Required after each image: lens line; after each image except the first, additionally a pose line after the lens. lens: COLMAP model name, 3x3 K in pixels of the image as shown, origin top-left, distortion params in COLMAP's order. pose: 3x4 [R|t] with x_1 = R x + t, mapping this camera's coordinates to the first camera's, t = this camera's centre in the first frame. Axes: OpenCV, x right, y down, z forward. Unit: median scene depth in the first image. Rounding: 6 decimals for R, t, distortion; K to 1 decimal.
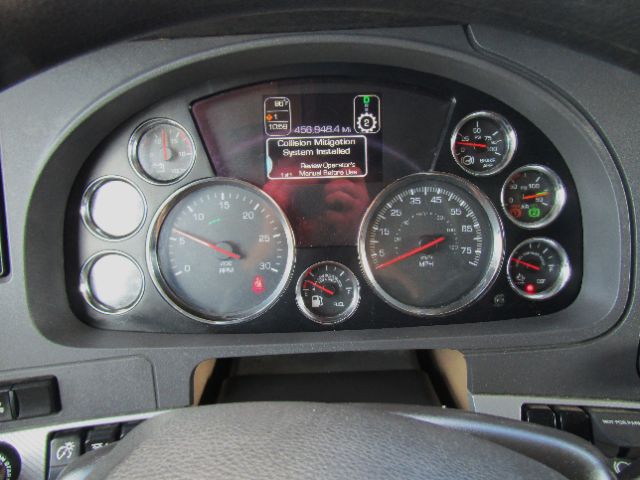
lens RADIAL K [[453.3, 0, 319.5], [0, 453.3, 244.6], [0, 0, 1]] dist [-0.024862, 0.000954]
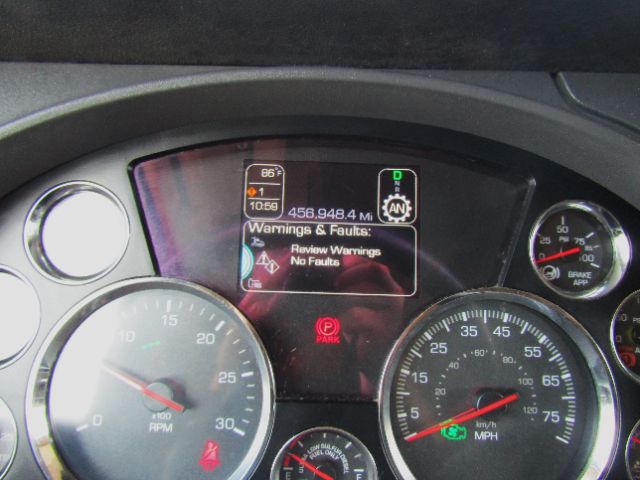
lens RADIAL K [[453.3, 0, 320.1], [0, 453.3, 238.9], [0, 0, 1]] dist [-0.024862, 0.000954]
pose [[0.998216, 0.059436, -0.005622, -0.002053], [-0.059353, 0.977824, -0.200840, -0.083900], [-0.006440, 0.200816, 0.979608, 0.354602]]
